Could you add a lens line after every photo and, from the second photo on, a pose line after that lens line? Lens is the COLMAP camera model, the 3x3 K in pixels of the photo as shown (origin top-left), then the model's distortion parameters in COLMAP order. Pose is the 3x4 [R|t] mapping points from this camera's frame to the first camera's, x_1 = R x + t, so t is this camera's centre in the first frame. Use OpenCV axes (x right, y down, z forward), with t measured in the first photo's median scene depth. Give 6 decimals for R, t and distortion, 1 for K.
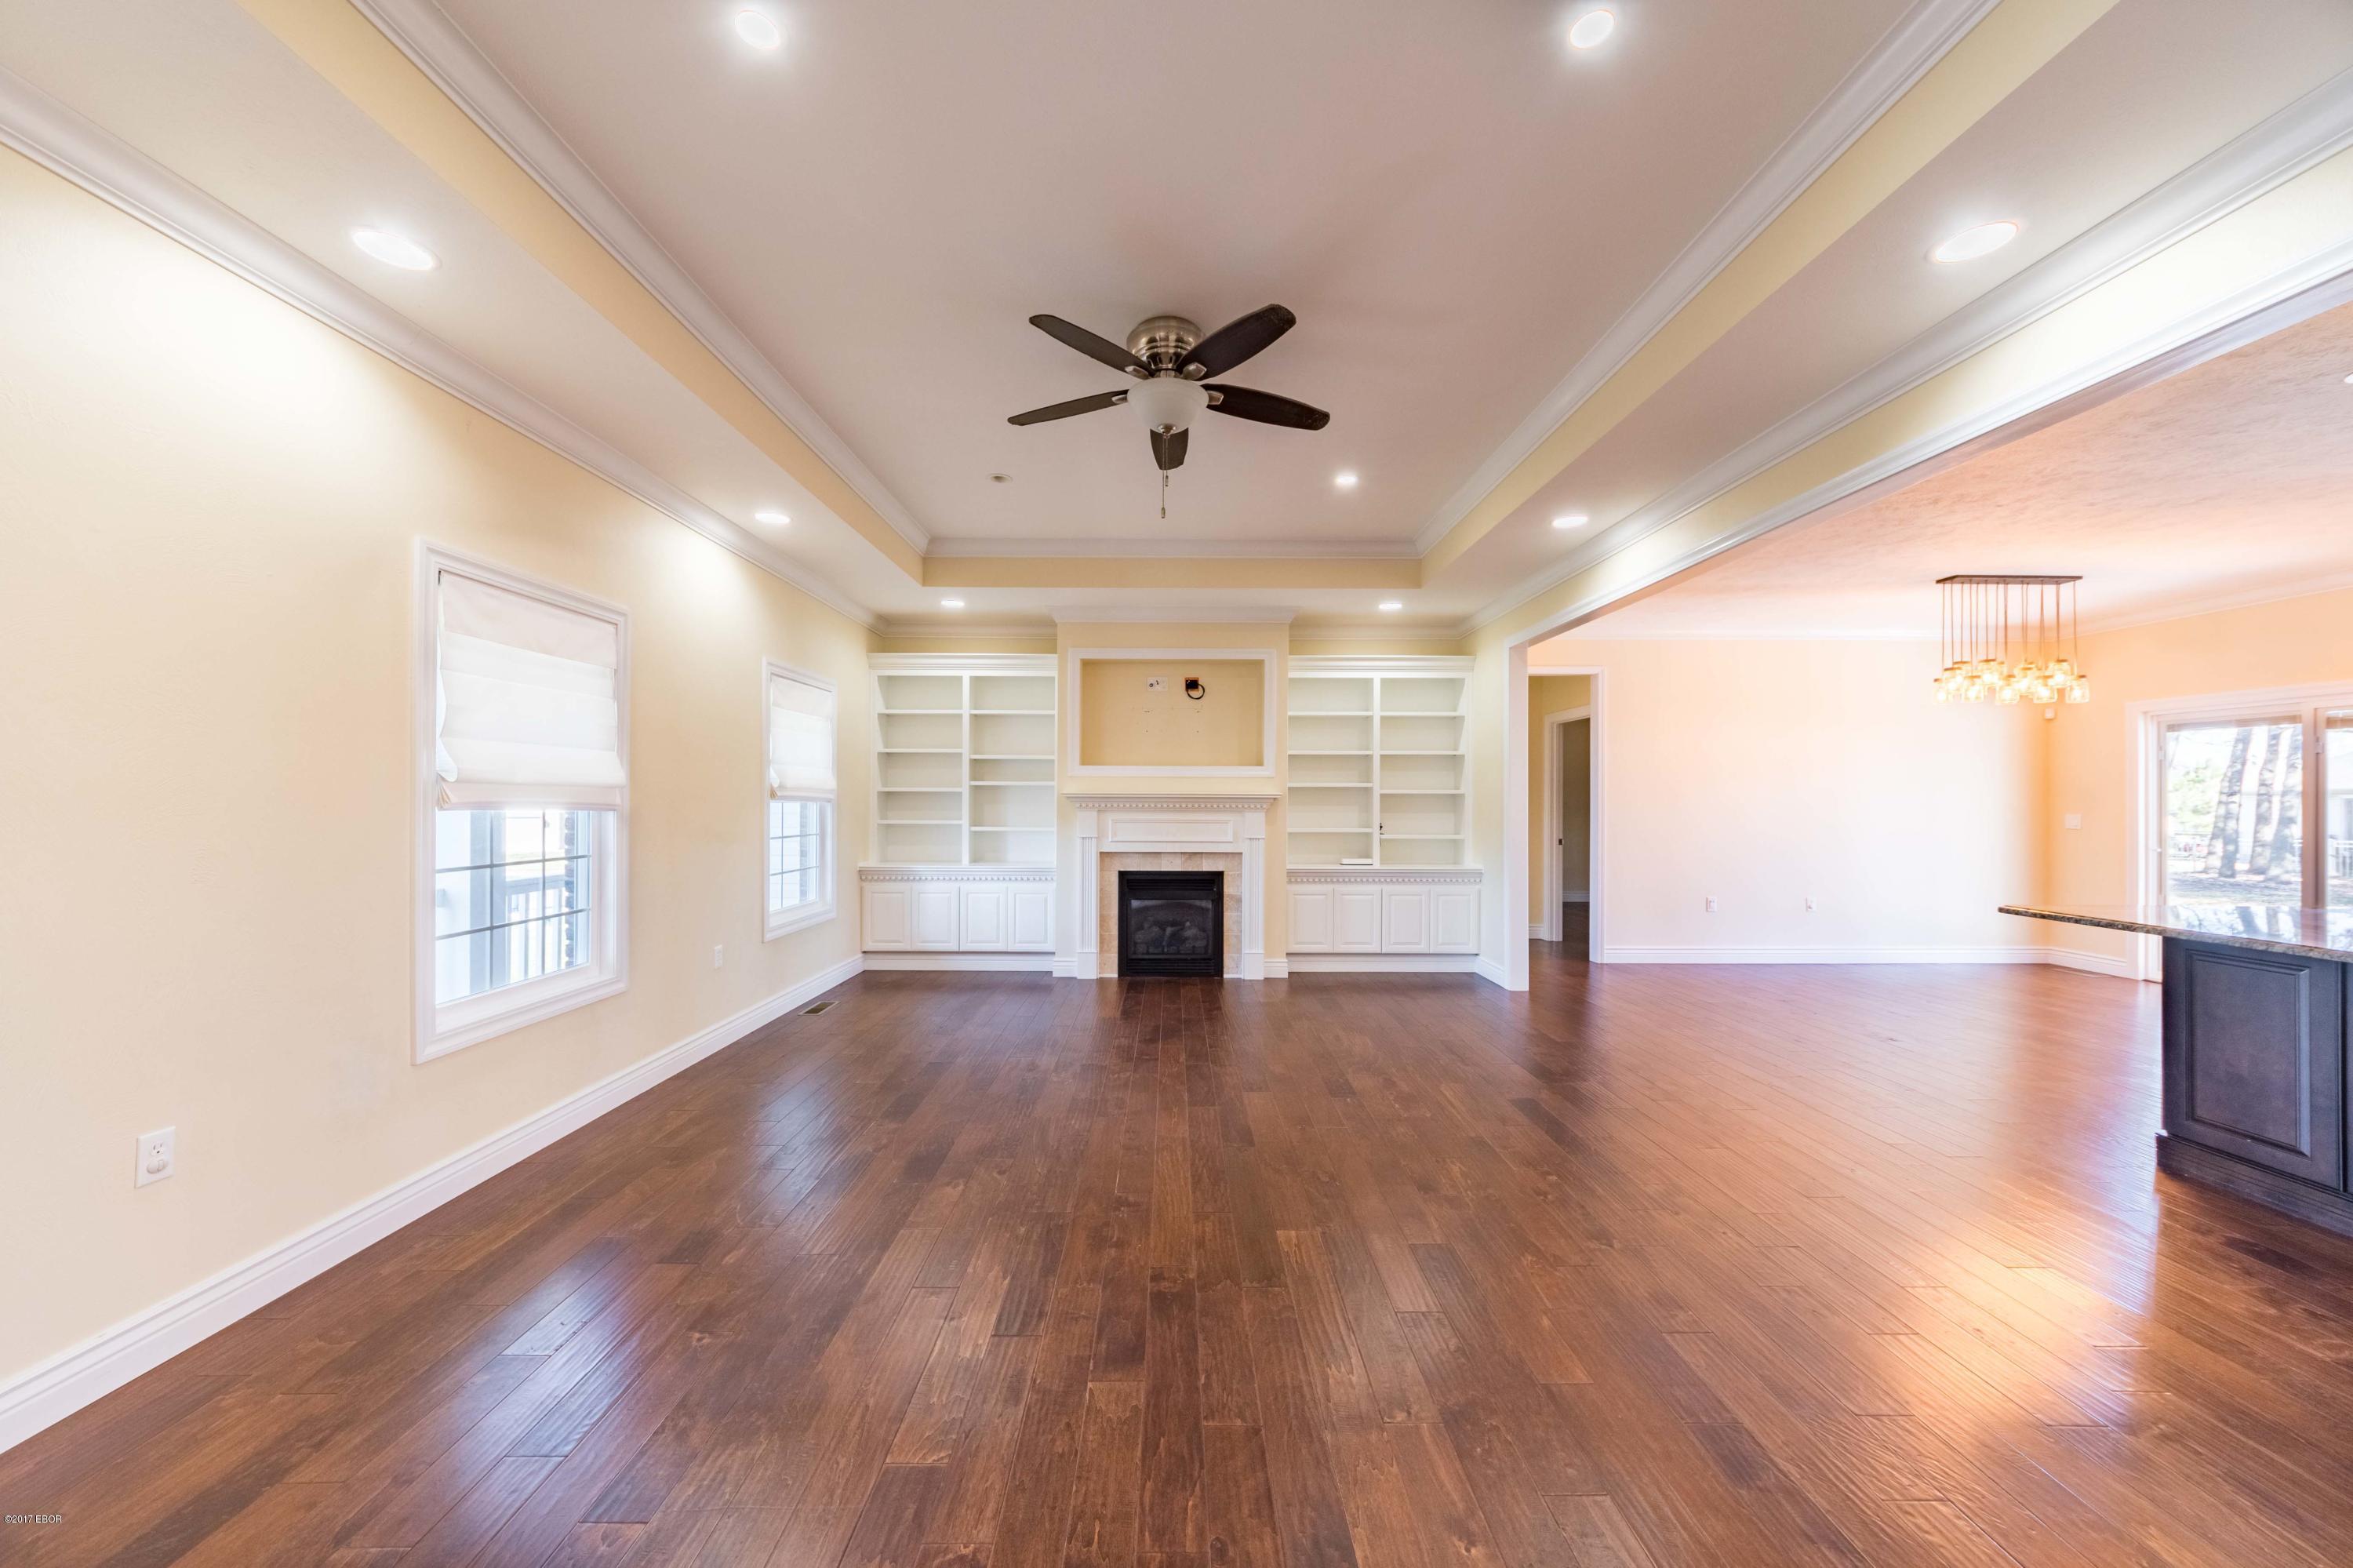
lens RADIAL K [[838.1, 0, 1172.3], [0, 838.1, 801.5], [0, 0, 1]] dist [-0.000660, -0.002858]
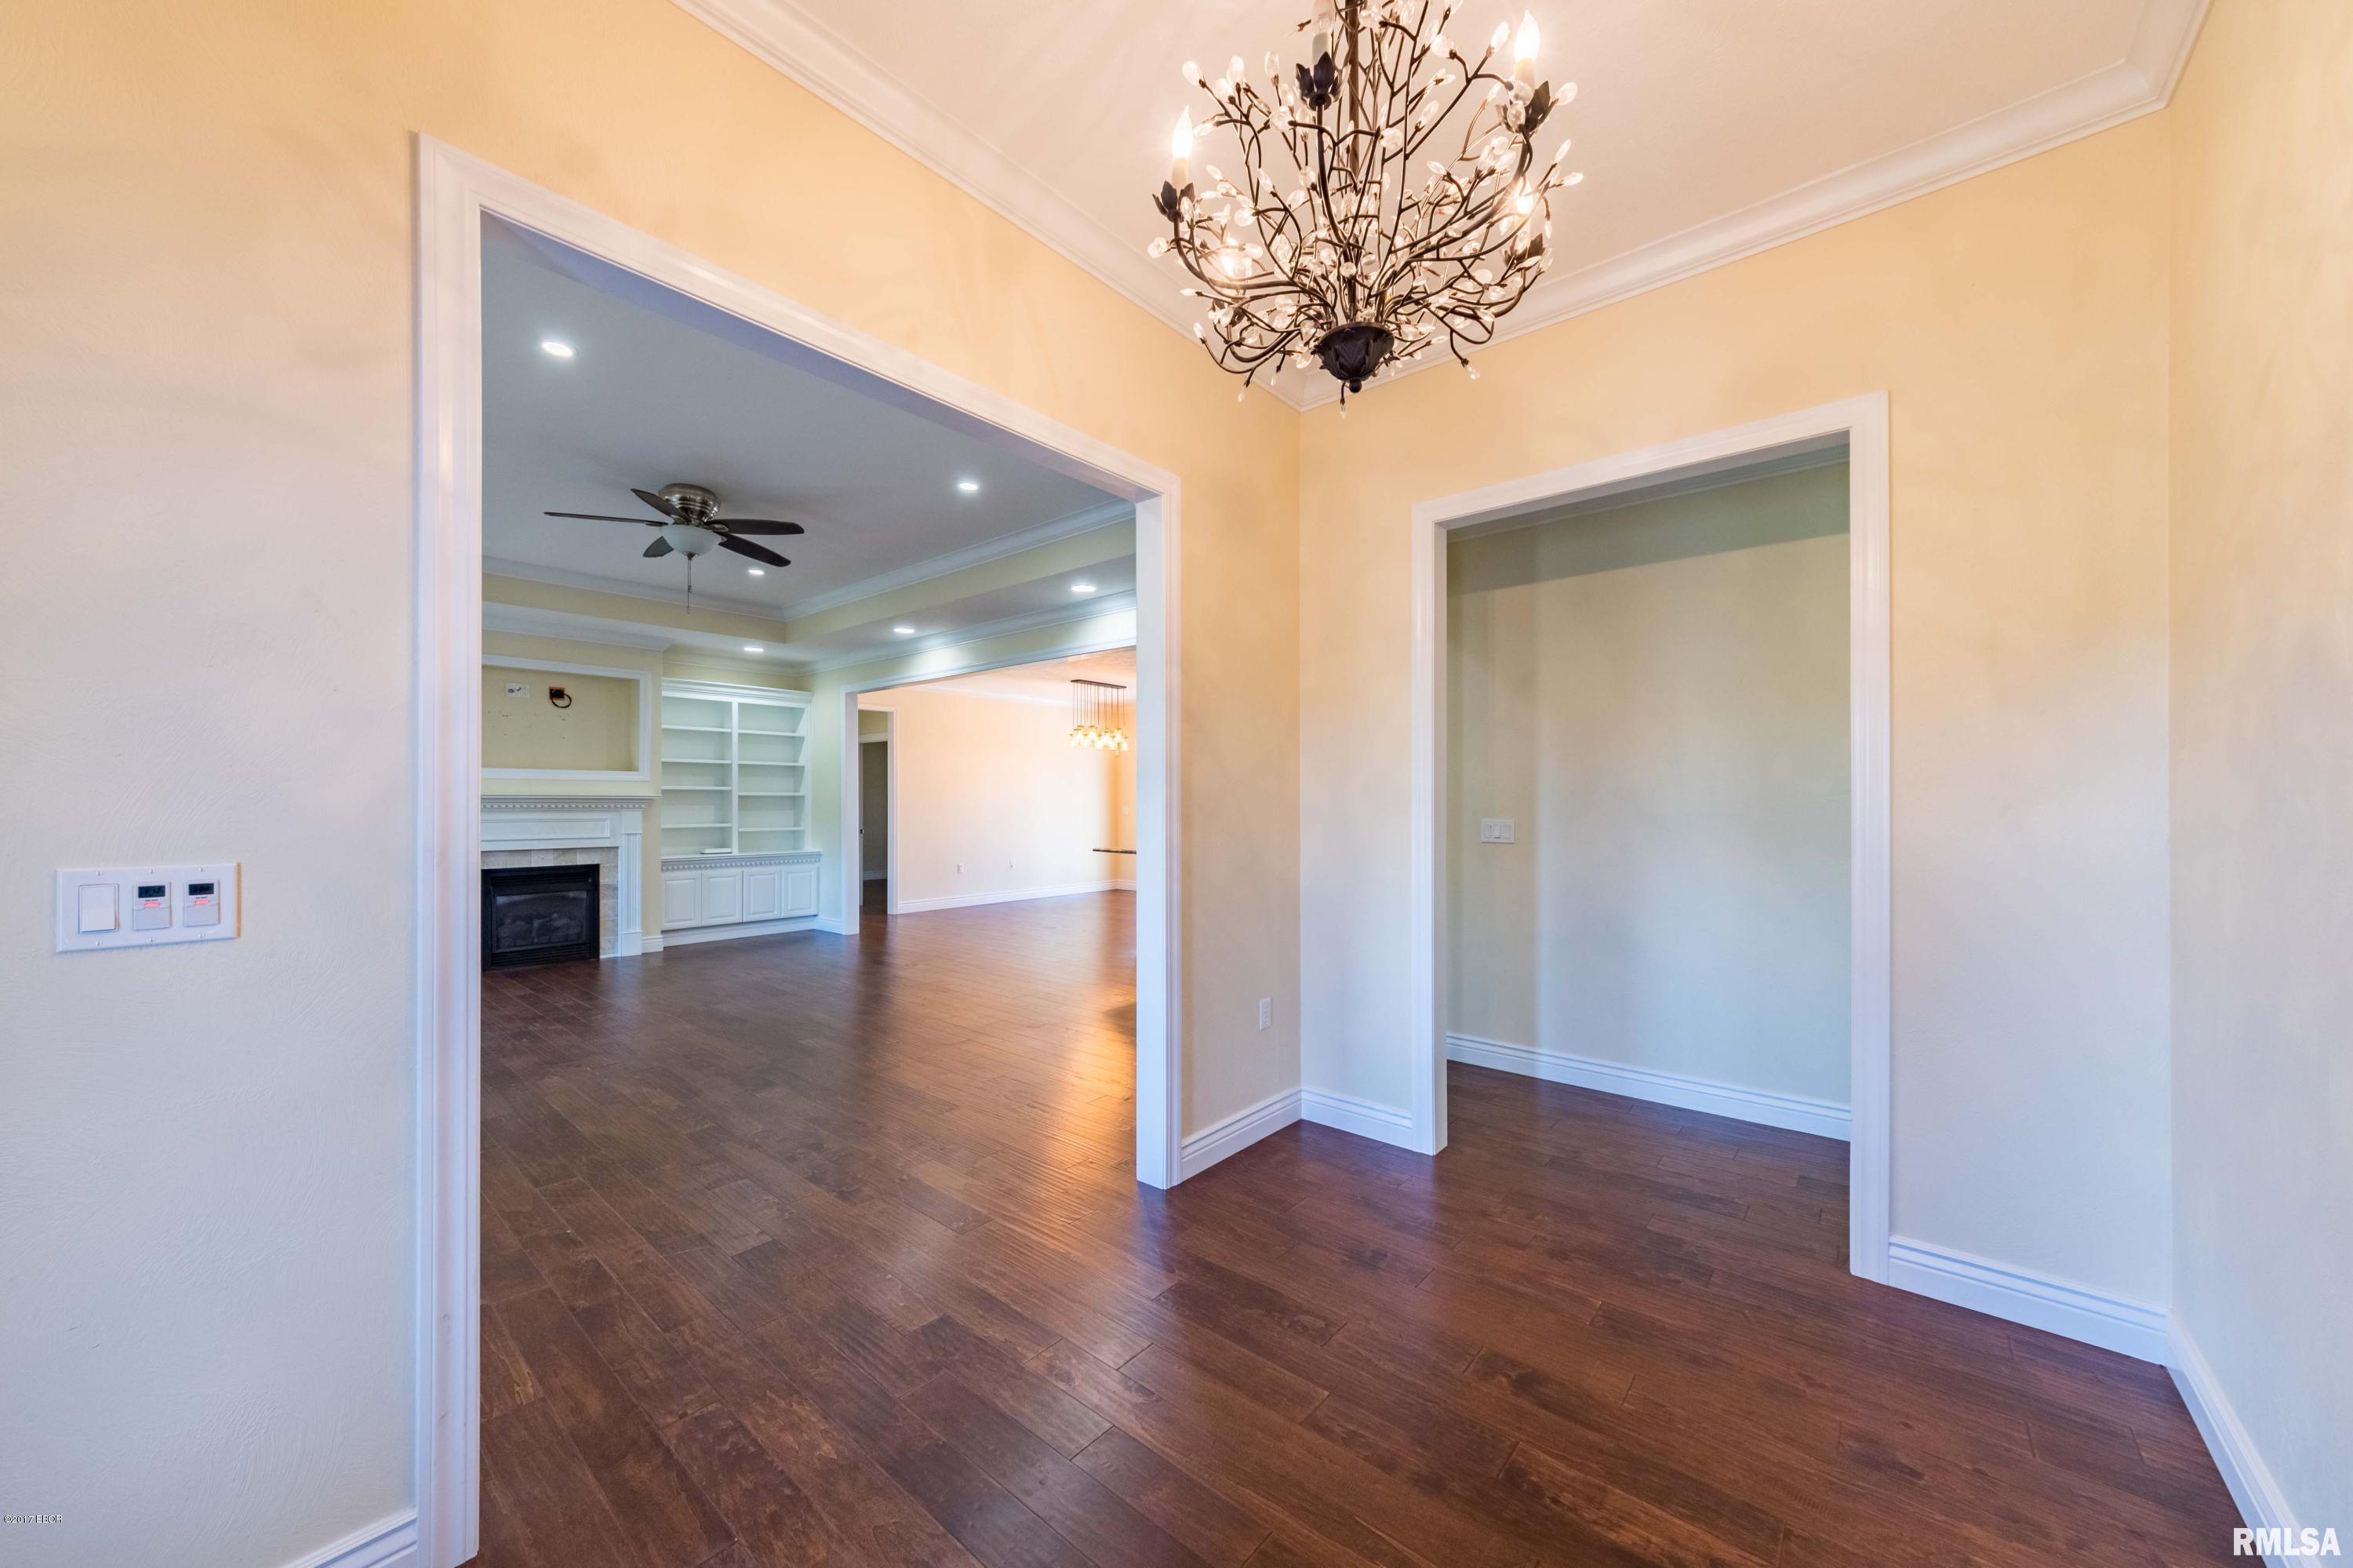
lens RADIAL K [[838.1, 0, 1172.3], [0, 838.1, 801.5], [0, 0, 1]] dist [-0.000660, -0.002858]
pose [[0.652093, -0.003163, 0.758132, -0.288396], [0.002241, 0.999995, 0.002245, -0.001624], [-0.758136, 0.000235, 0.652097, -0.315944]]
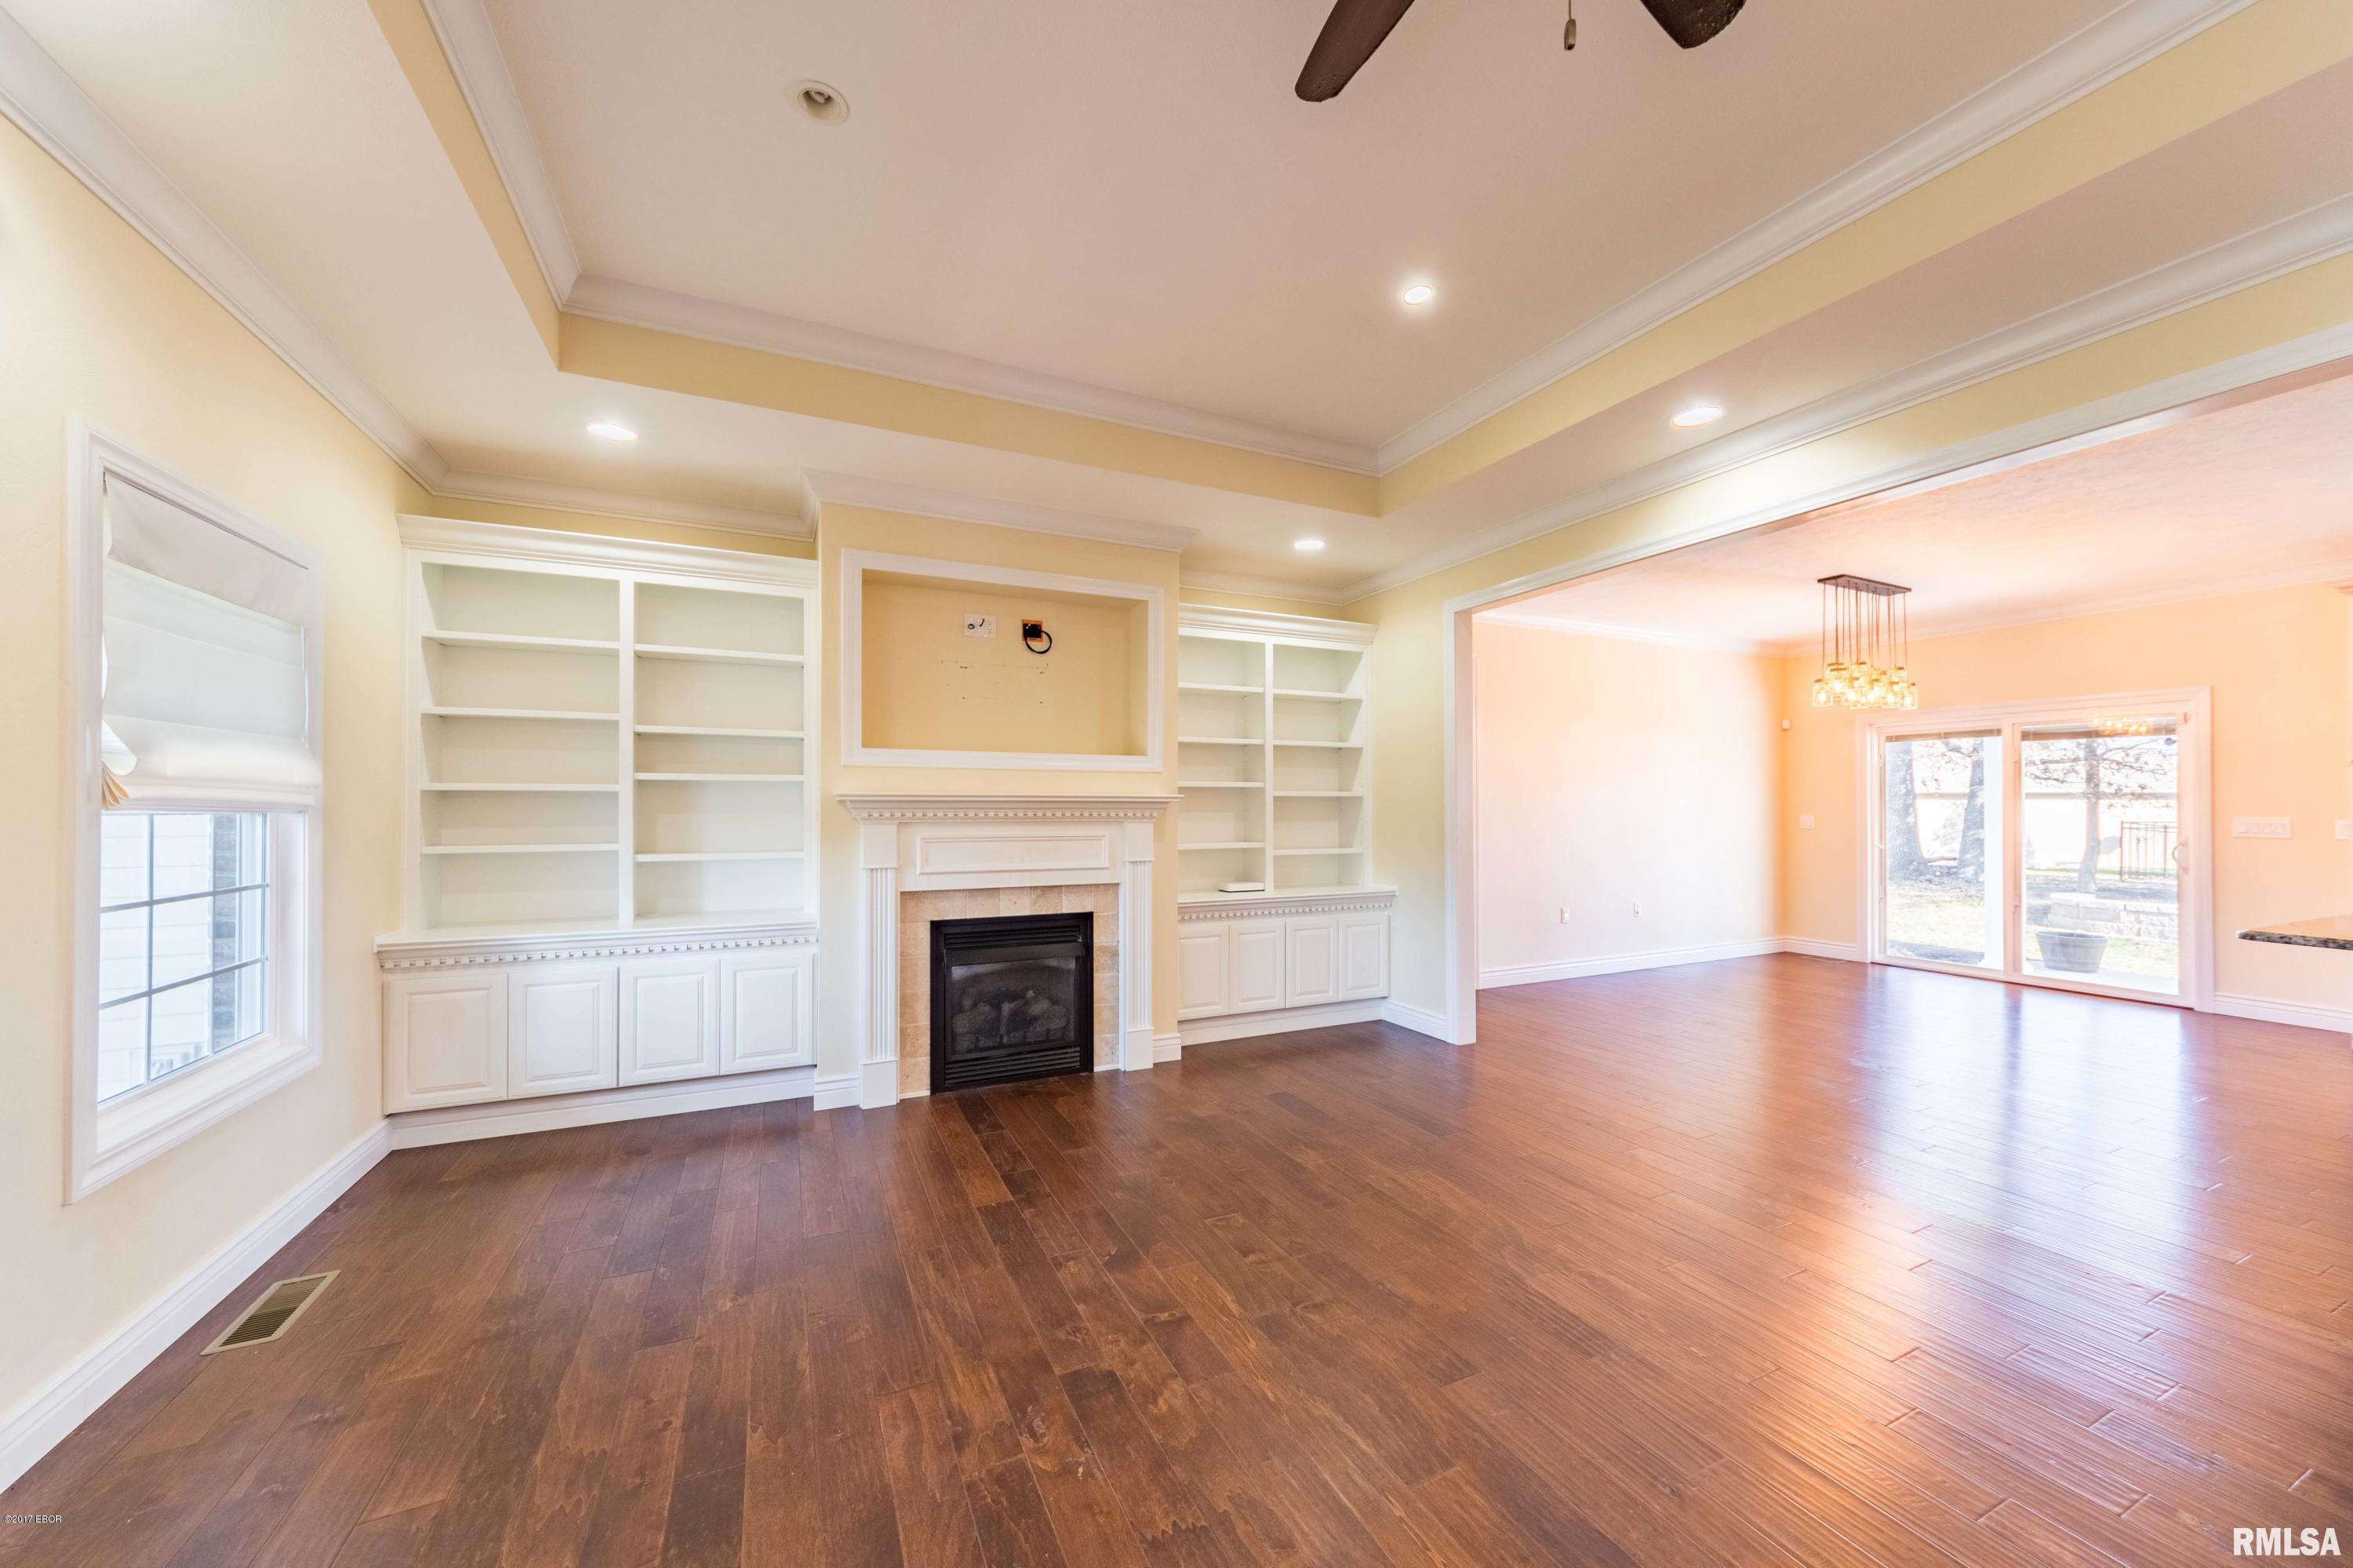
lens RADIAL K [[838.1, 0, 1172.3], [0, 838.1, 801.5], [0, 0, 1]] dist [-0.000660, -0.002858]
pose [[0.905819, -0.001482, 0.423663, -0.163252], [0.003722, 0.999983, -0.004460, -0.001351], [-0.423650, 0.005617, 0.905809, 0.368486]]
